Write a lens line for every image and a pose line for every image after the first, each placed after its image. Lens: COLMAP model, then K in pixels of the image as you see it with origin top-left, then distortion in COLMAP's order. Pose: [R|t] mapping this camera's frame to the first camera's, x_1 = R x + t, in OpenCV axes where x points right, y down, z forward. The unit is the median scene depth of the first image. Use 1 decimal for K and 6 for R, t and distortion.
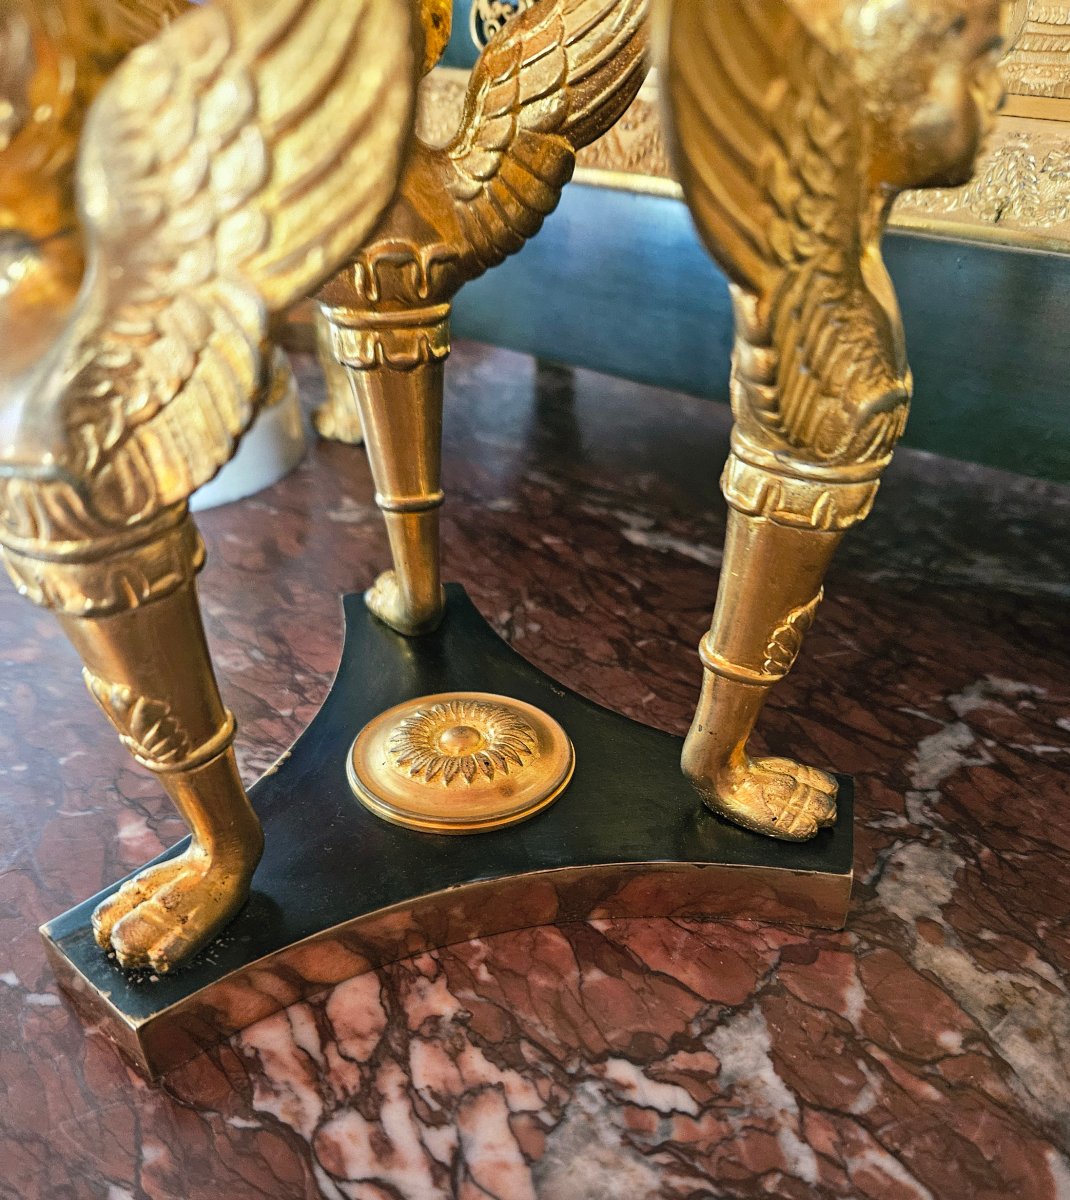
lens RADIAL K [[1091.5, 0, 583.8], [0, 1091.5, 766.7], [0, 0, 1]] dist [0.032313, -0.063168]
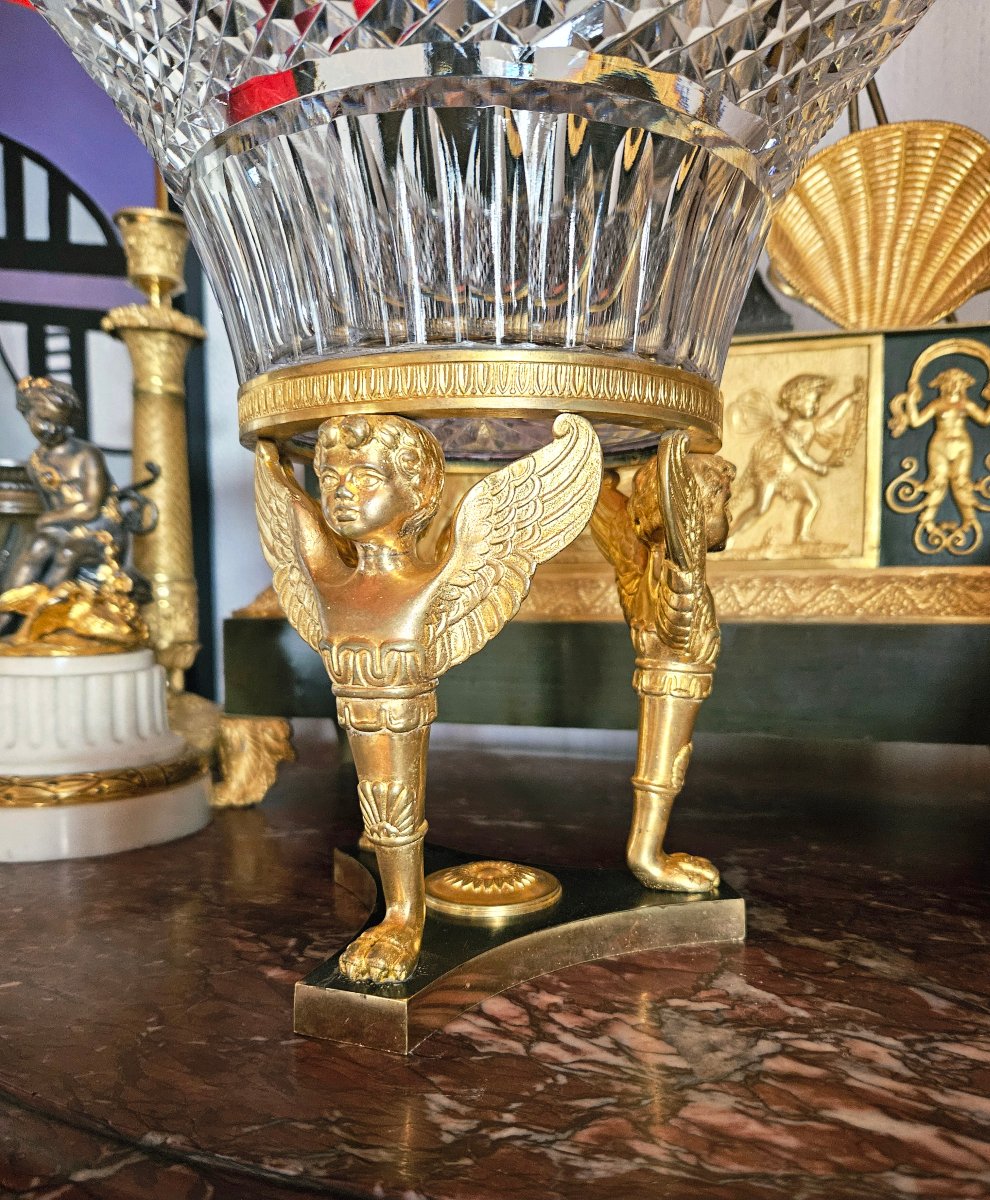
lens RADIAL K [[953.2, 0, 538.6], [0, 953.2, 675.2], [0, 0, 1]] dist [0.031120, -0.032555]
pose [[0.935361, -0.056482, 0.349156, -0.614045], [0.227044, 0.852815, -0.470274, 0.472239], [-0.271204, 0.519150, 0.810513, -0.352619]]
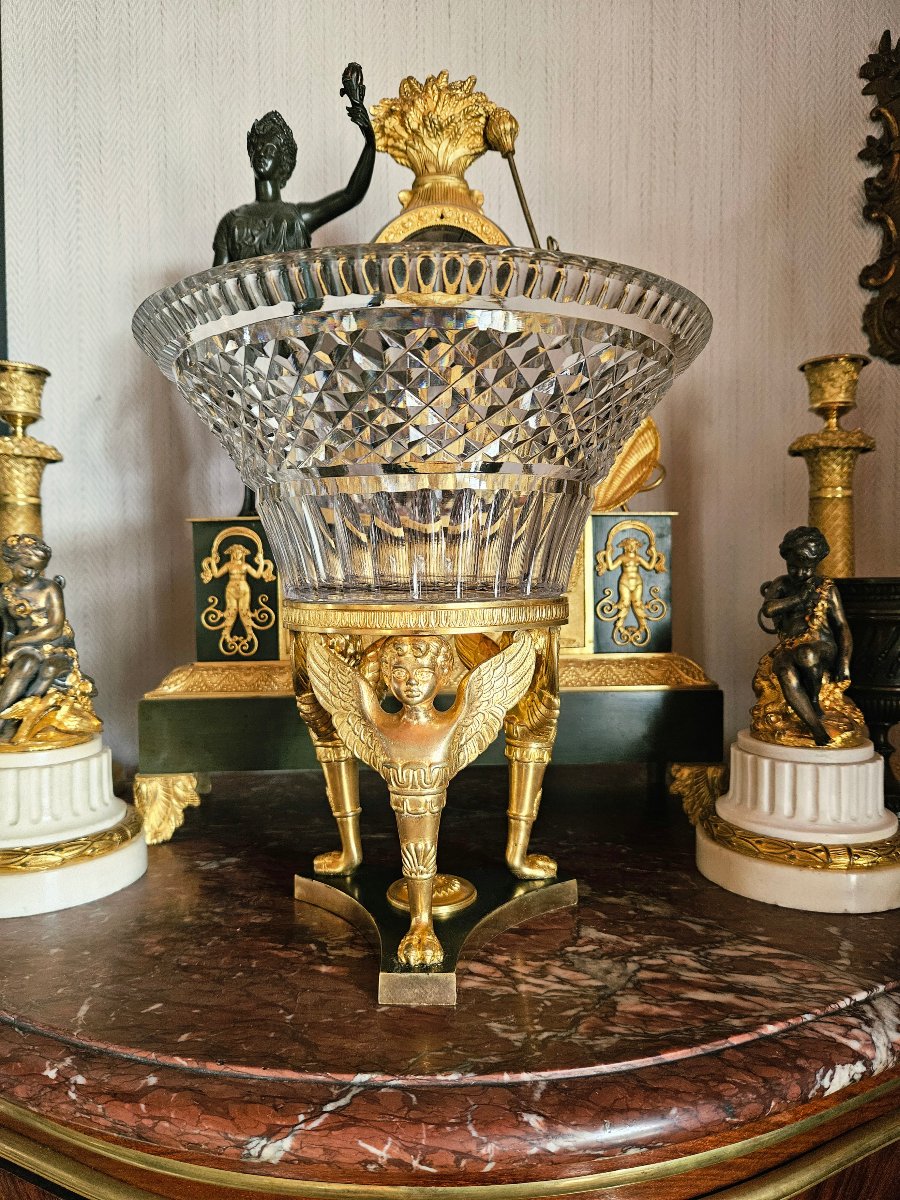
lens RADIAL K [[804.8, 0, 441.8], [0, 804.8, 602.0], [0, 0, 1]] dist [0.031291, -0.035369]
pose [[0.774875, -0.050511, 0.630094, -1.480388], [0.397352, 0.814158, -0.423389, 0.292200], [-0.491610, 0.578442, 0.650941, -0.729157]]
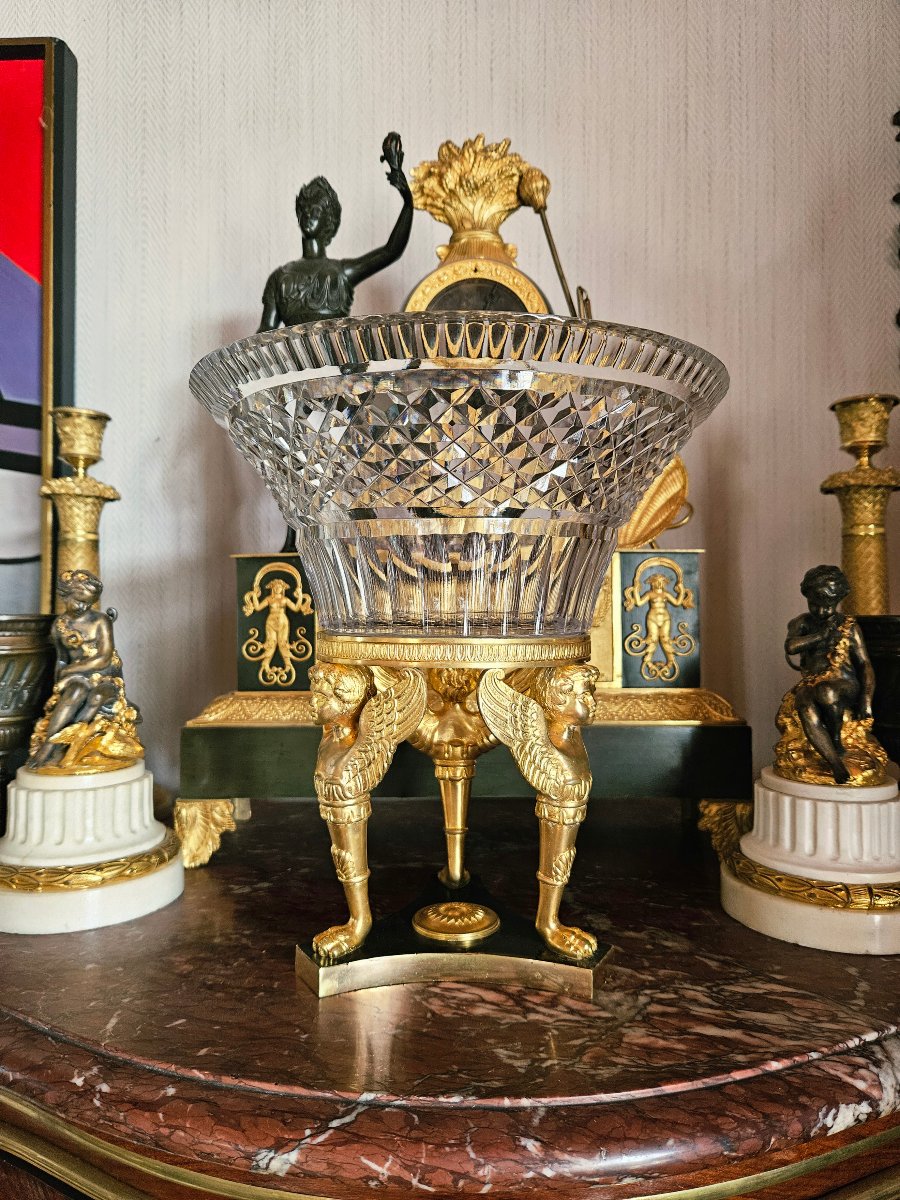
lens RADIAL K [[804.8, 0, 451.2], [0, 804.8, 592.0], [0, 0, 1]] dist [0.031291, -0.035369]
pose [[0.810199, -0.014234, 0.585983, -1.463734], [0.365545, 0.793757, -0.486134, 0.364146], [-0.458208, 0.608068, 0.648304, -0.849626]]
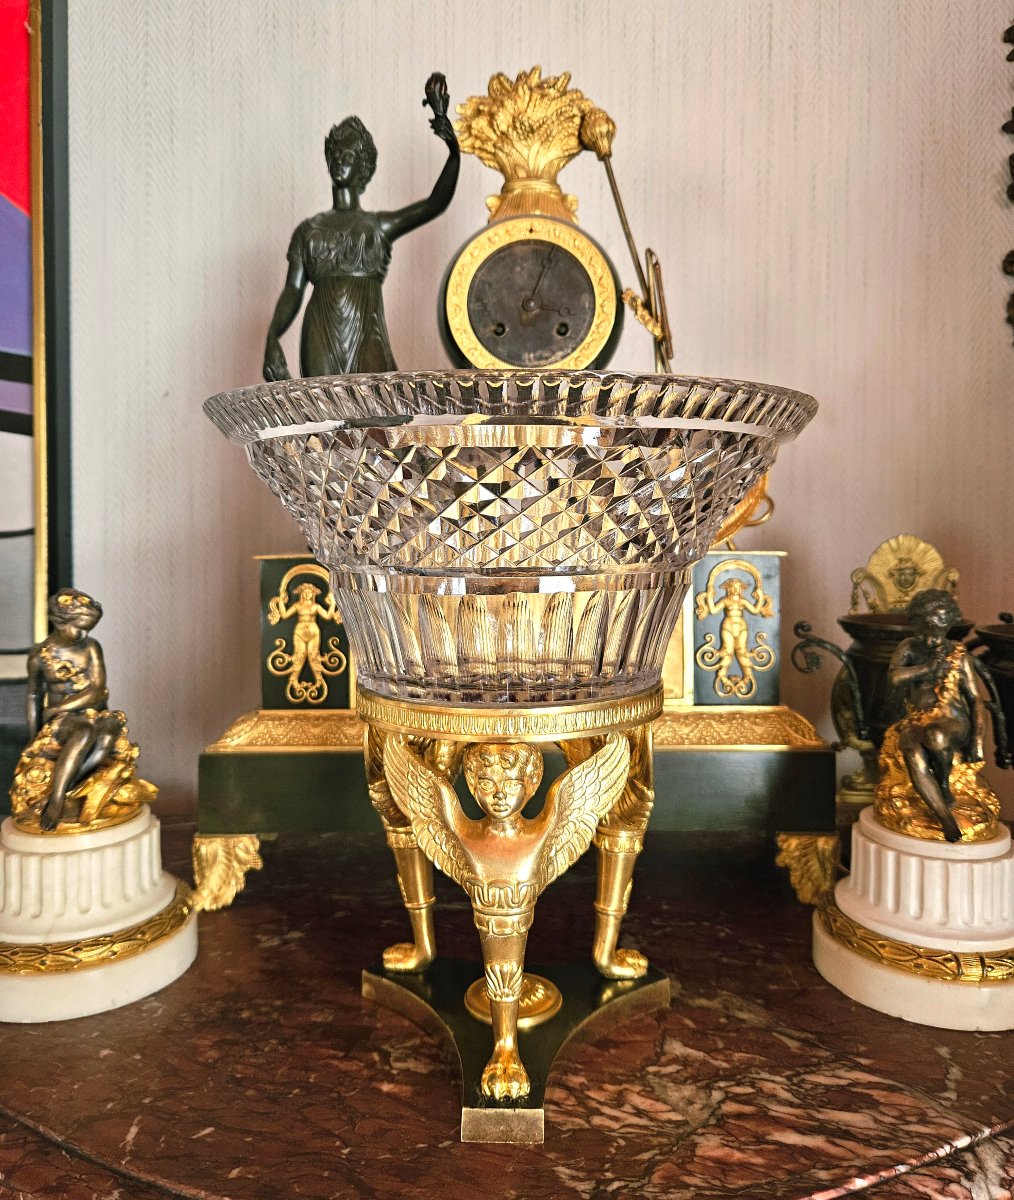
lens RADIAL K [[907.2, 0, 512.4], [0, 907.2, 546.1], [0, 0, 1]] dist [0.029176, -0.033940]
pose [[0.799379, -0.033958, 0.599867, -1.482581], [0.372679, 0.811154, -0.450710, 0.115652], [-0.471279, 0.583846, 0.661075, -1.023201]]
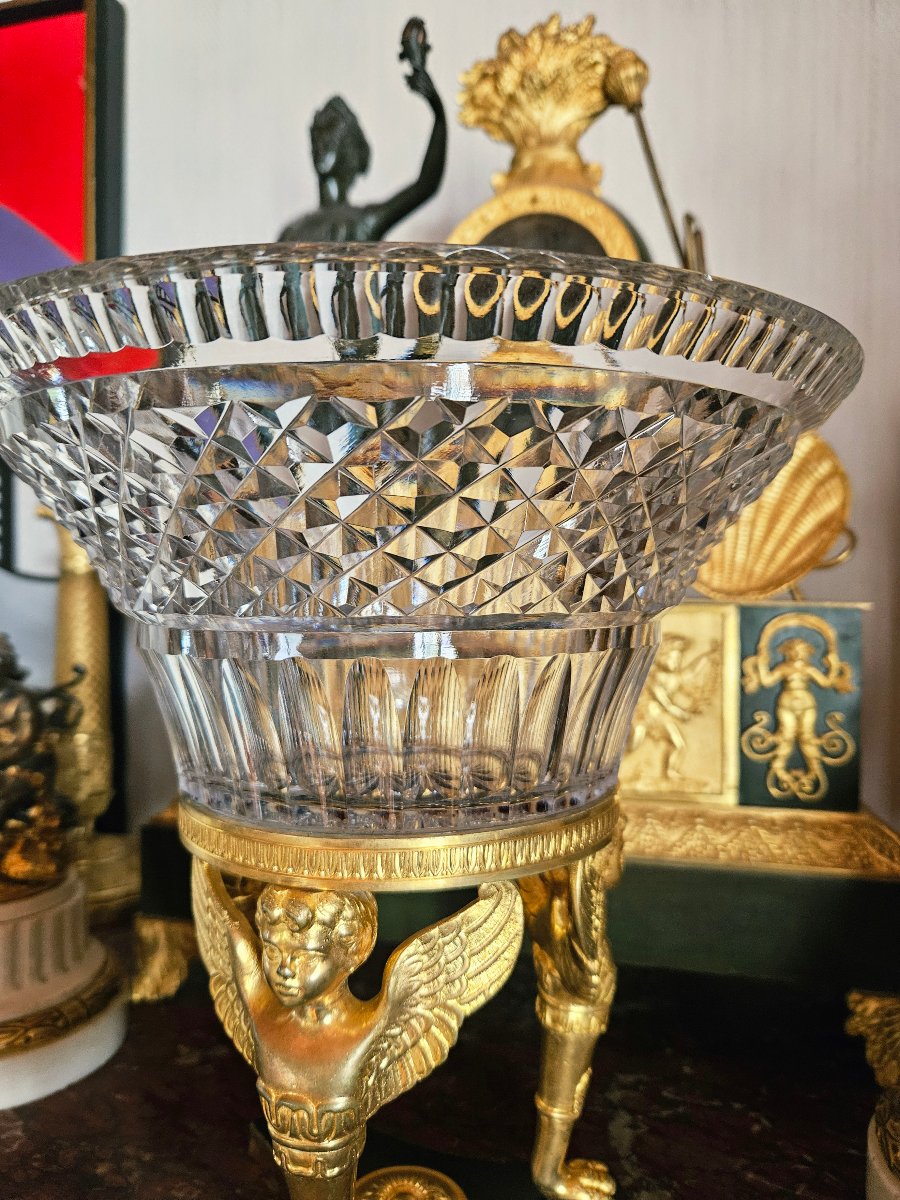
lens RADIAL K [[833.8, 0, 445.6], [0, 833.8, 600.9], [0, 0, 1]] dist [0.003021, -0.024009]
pose [[0.915826, -0.026116, 0.400725, -0.648111], [0.250898, 0.816356, -0.520204, -0.118838], [-0.313549, 0.576958, 0.754193, -0.623840]]
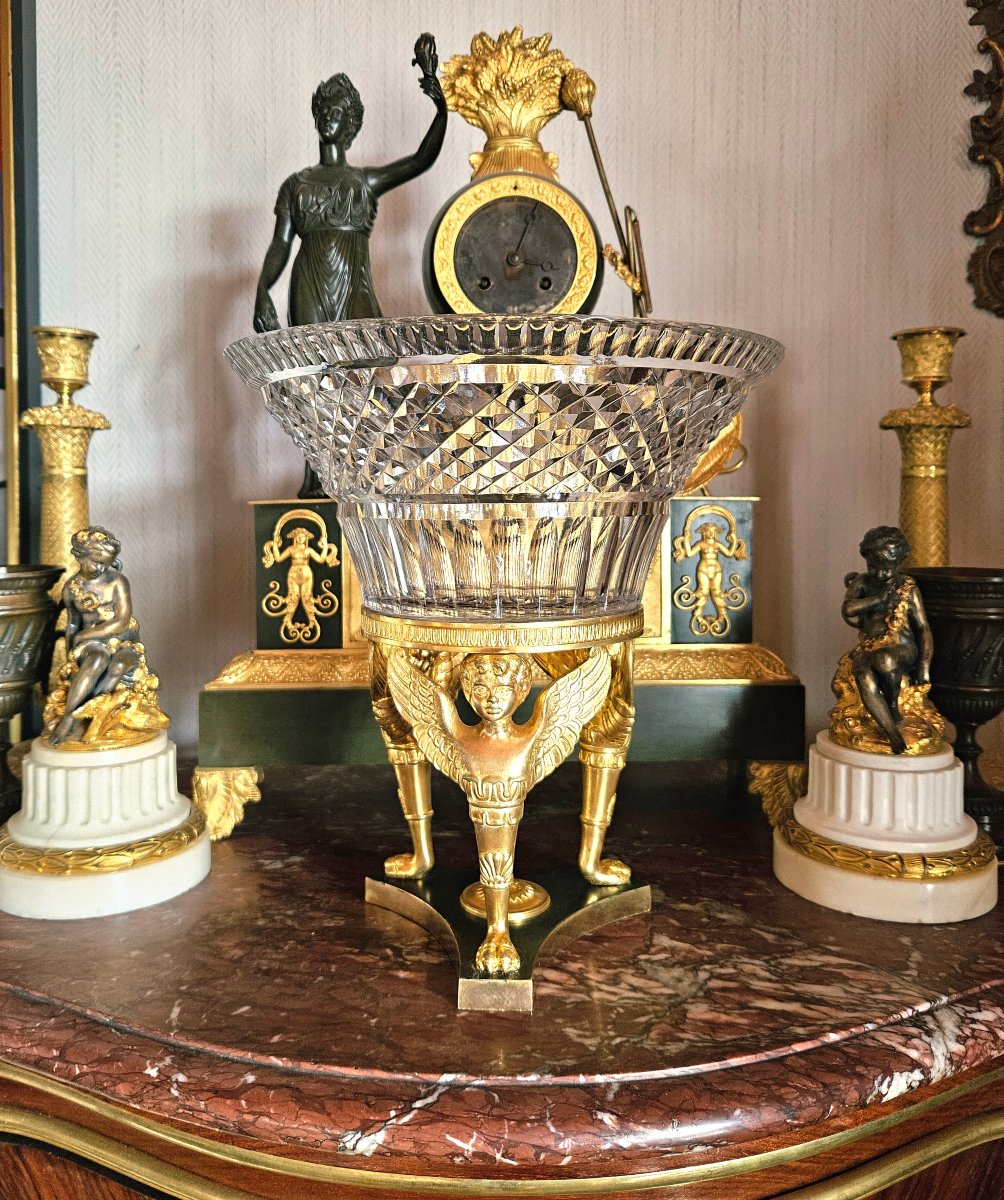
lens RADIAL K [[953.2, 0, 491.4], [0, 953.2, 527.9], [0, 0, 1]] dist [0.031120, -0.032555]
pose [[0.778459, -0.040949, 0.626358, -1.785258], [0.388325, 0.815410, -0.429314, 0.276582], [-0.493159, 0.577433, 0.650665, -1.097467]]
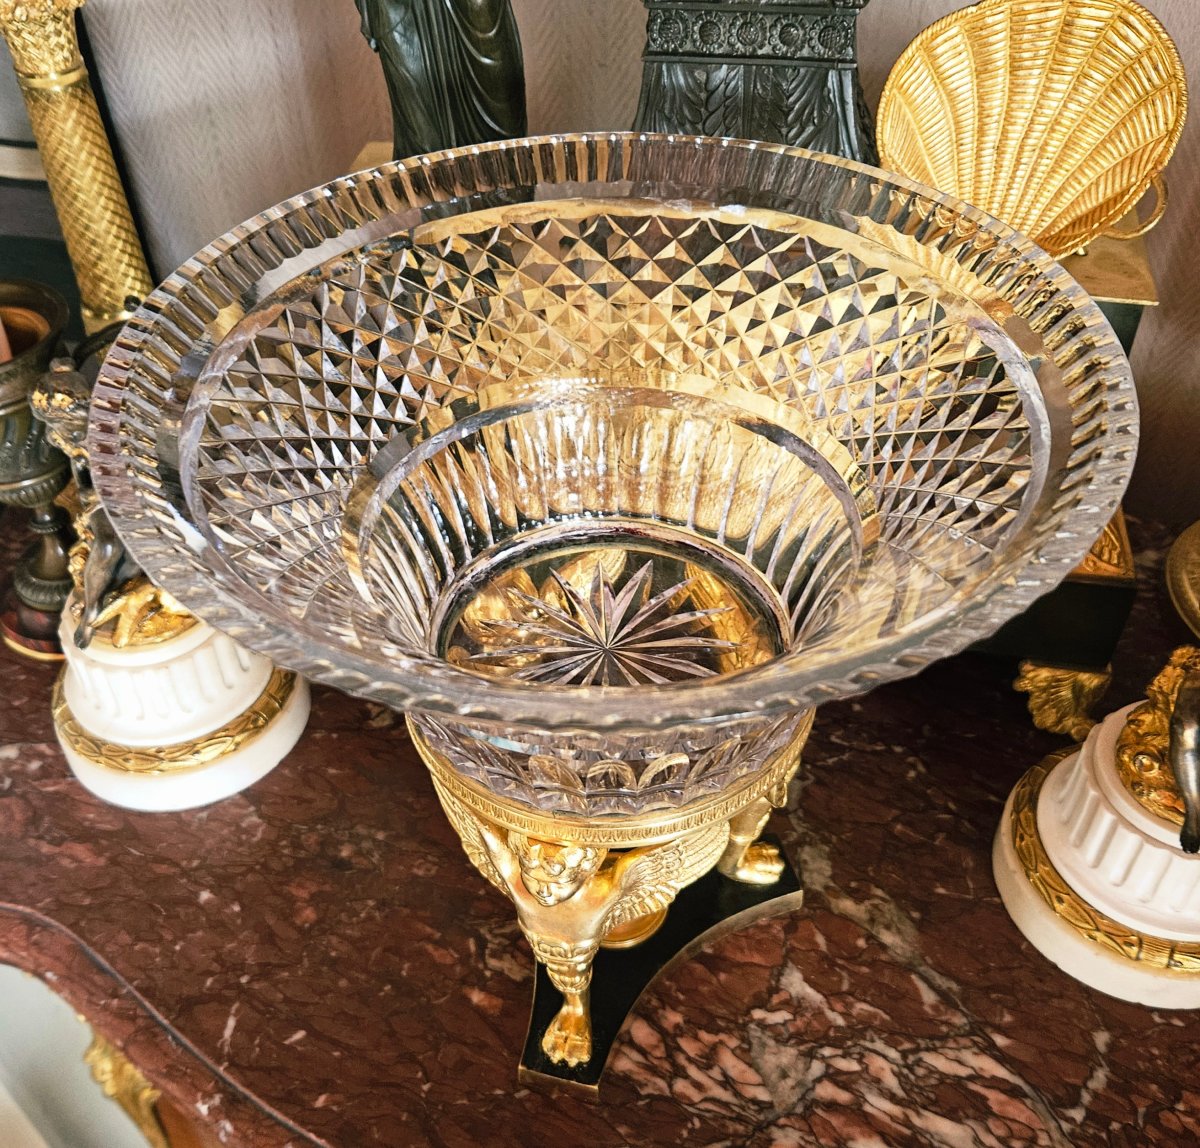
lens RADIAL K [[1222.9, 0, 582.3], [0, 1222.9, 593.0], [0, 0, 1]] dist [0.024684, 0.000000]
pose [[0.897088, -0.331807, 0.291781, -0.790215], [0.295261, 0.941444, 0.162801, -1.149527], [-0.328714, -0.059896, 0.942528, -1.382174]]
